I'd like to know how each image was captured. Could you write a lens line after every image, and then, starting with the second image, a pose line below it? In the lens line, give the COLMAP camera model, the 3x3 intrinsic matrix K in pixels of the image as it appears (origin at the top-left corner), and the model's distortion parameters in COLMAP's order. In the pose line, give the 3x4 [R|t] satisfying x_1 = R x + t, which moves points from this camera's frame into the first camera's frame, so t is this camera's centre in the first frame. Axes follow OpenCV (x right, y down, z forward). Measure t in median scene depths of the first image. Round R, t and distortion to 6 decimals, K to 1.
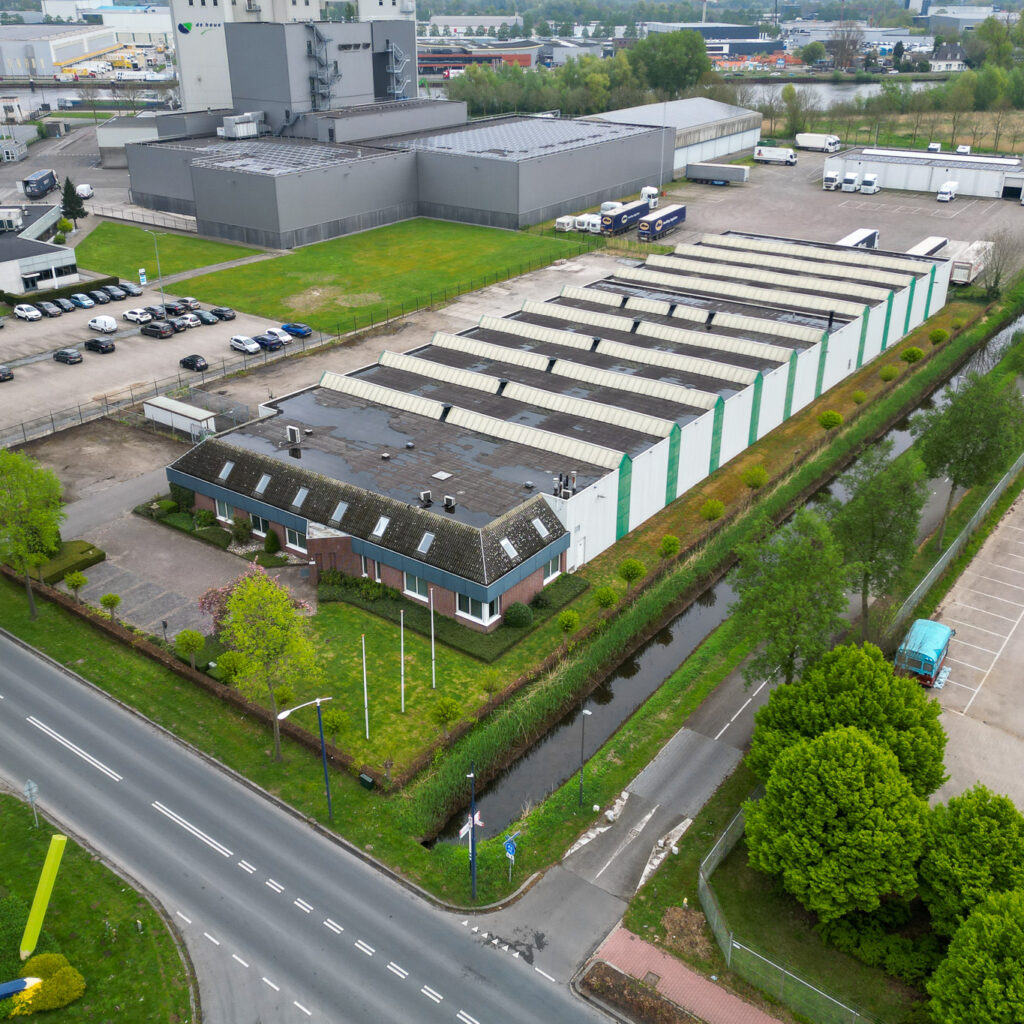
lens RADIAL K [[1065.9, 0, 508.2], [0, 1065.9, 487.3], [0, 0, 1]] dist [0.132693, -0.168223]
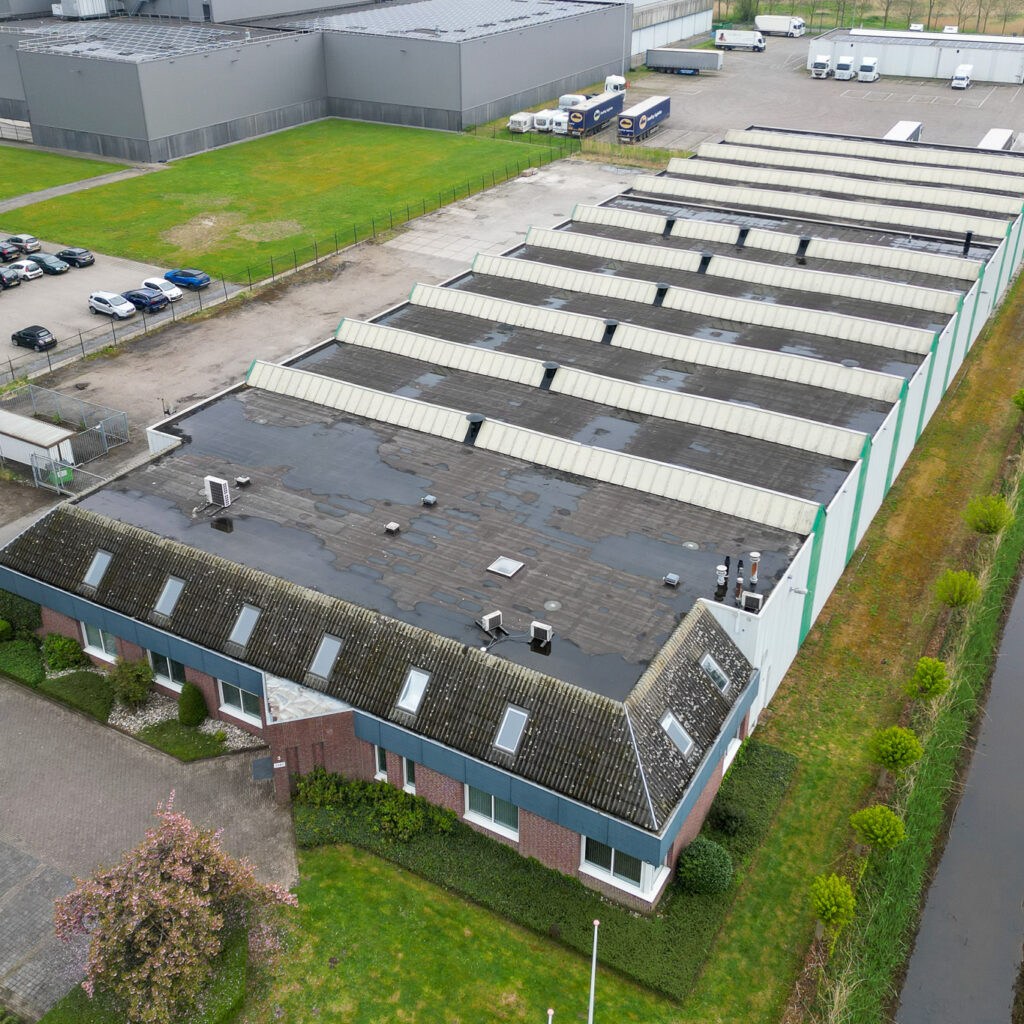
lens RADIAL K [[1102.7, 0, 512.5], [0, 1102.7, 455.4], [0, 0, 1]] dist [0.083411, -0.055975]
pose [[0.993565, -0.049811, 0.101727, -0.078443], [0.045482, 0.997976, 0.044440, -0.064445], [-0.103735, -0.039527, 0.993819, 0.304659]]
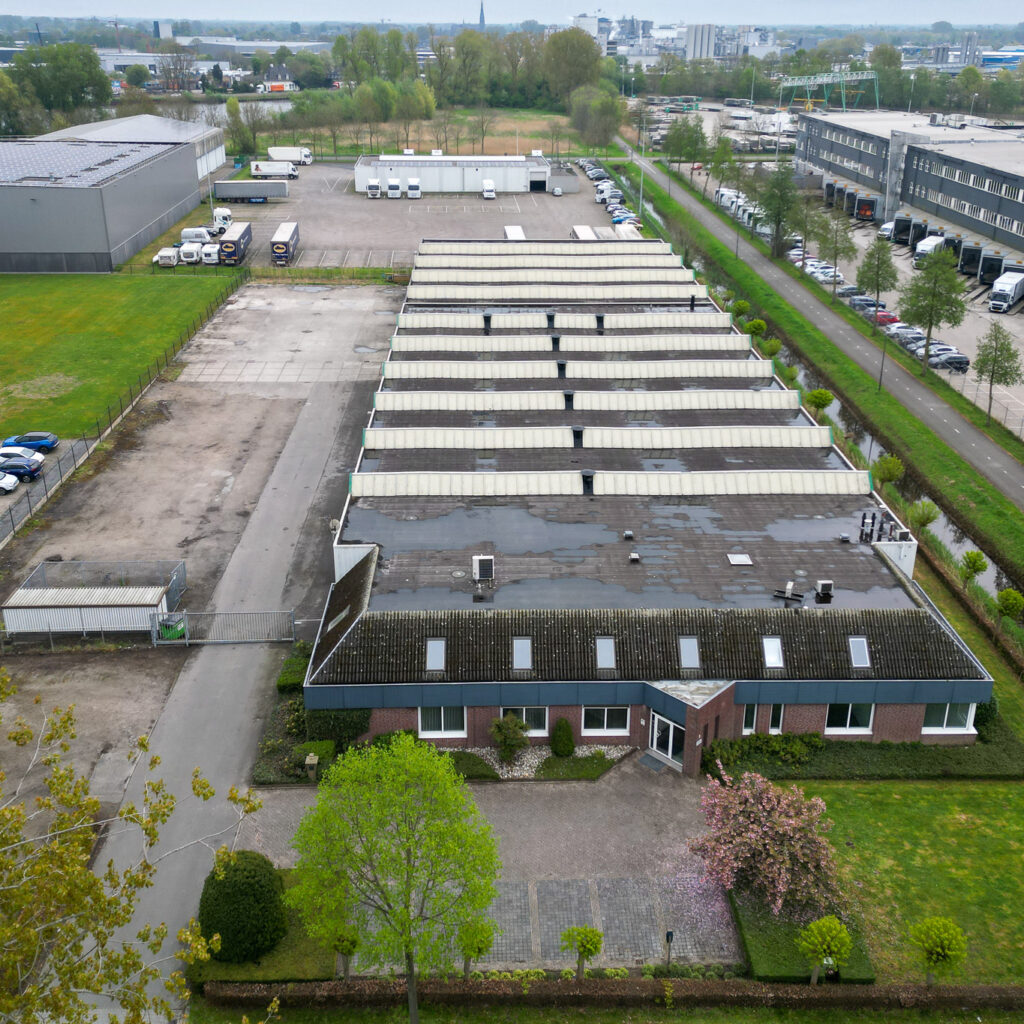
lens RADIAL K [[1080.5, 0, 512.5], [0, 1080.5, 450.5], [0, 0, 1]] dist [0.105382, -0.127627]
pose [[0.788683, -0.222667, 0.573060, -0.404548], [0.255877, 0.966427, 0.023358, -0.095544], [-0.559022, 0.128211, 0.819180, 0.331050]]
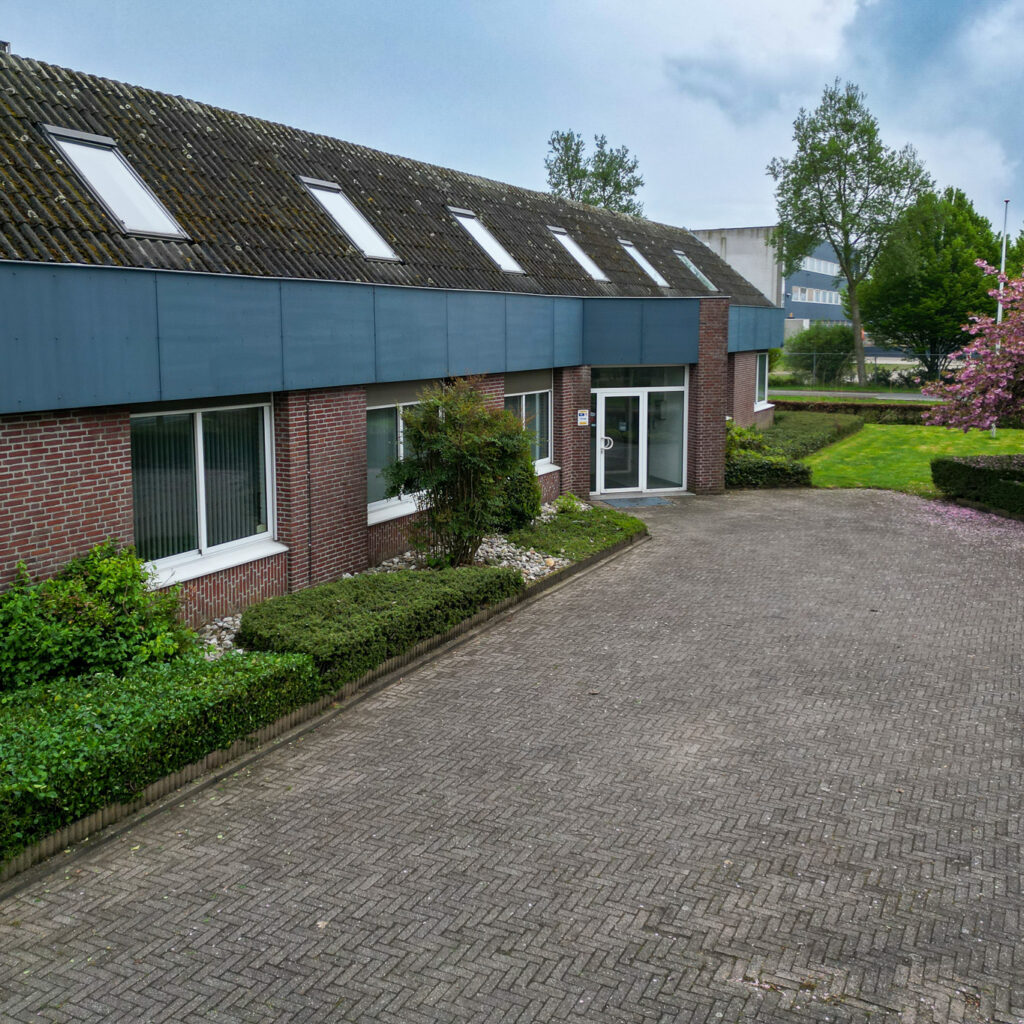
lens RADIAL K [[1050.9, 0, 511.2], [0, 1050.9, 446.4], [0, 0, 1]] dist [0.085477, -0.112080]
pose [[-0.165037, -0.106003, 0.980574, -0.293622], [0.422938, 0.890552, 0.167455, 0.008716], [-0.891003, 0.442359, -0.102141, 0.716554]]
